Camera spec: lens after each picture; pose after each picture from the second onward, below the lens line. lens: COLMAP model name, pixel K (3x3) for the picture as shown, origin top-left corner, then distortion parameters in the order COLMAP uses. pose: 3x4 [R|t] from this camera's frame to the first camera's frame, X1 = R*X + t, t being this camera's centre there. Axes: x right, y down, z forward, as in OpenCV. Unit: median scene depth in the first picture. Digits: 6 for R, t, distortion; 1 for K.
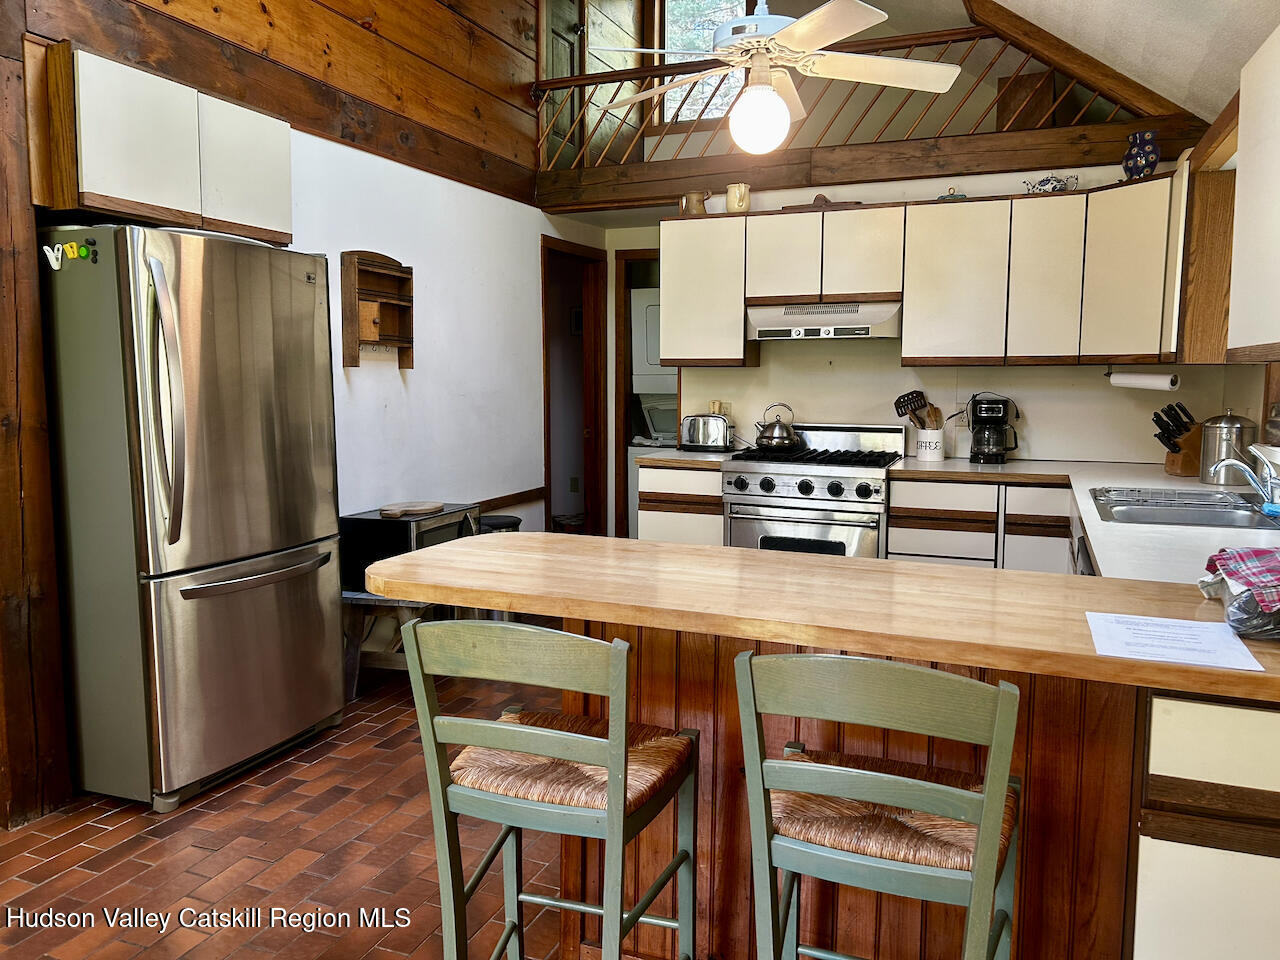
lens RADIAL K [[962.7, 0, 630.7], [0, 962.7, 481.3], [0, 0, 1]] dist [0.063076, -0.067049]
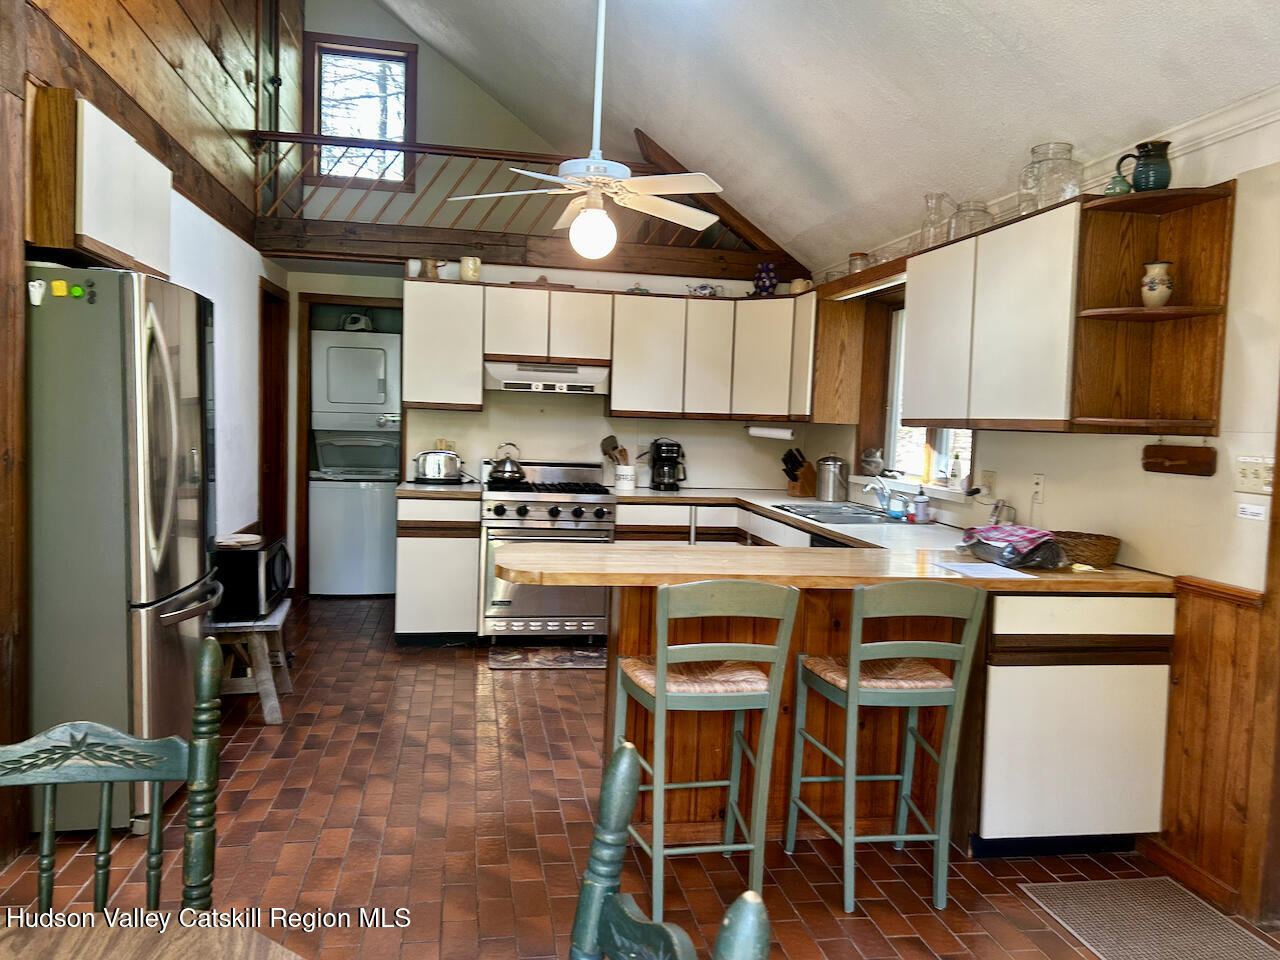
lens RADIAL K [[962.7, 0, 637.4], [0, 962.7, 490.1], [0, 0, 1]] dist [0.063076, -0.067049]
pose [[0.849973, -0.011852, 0.526692, -0.368205], [0.026434, 0.999447, -0.020168, 0.006134], [-0.526162, 0.031065, 0.849817, -0.106843]]
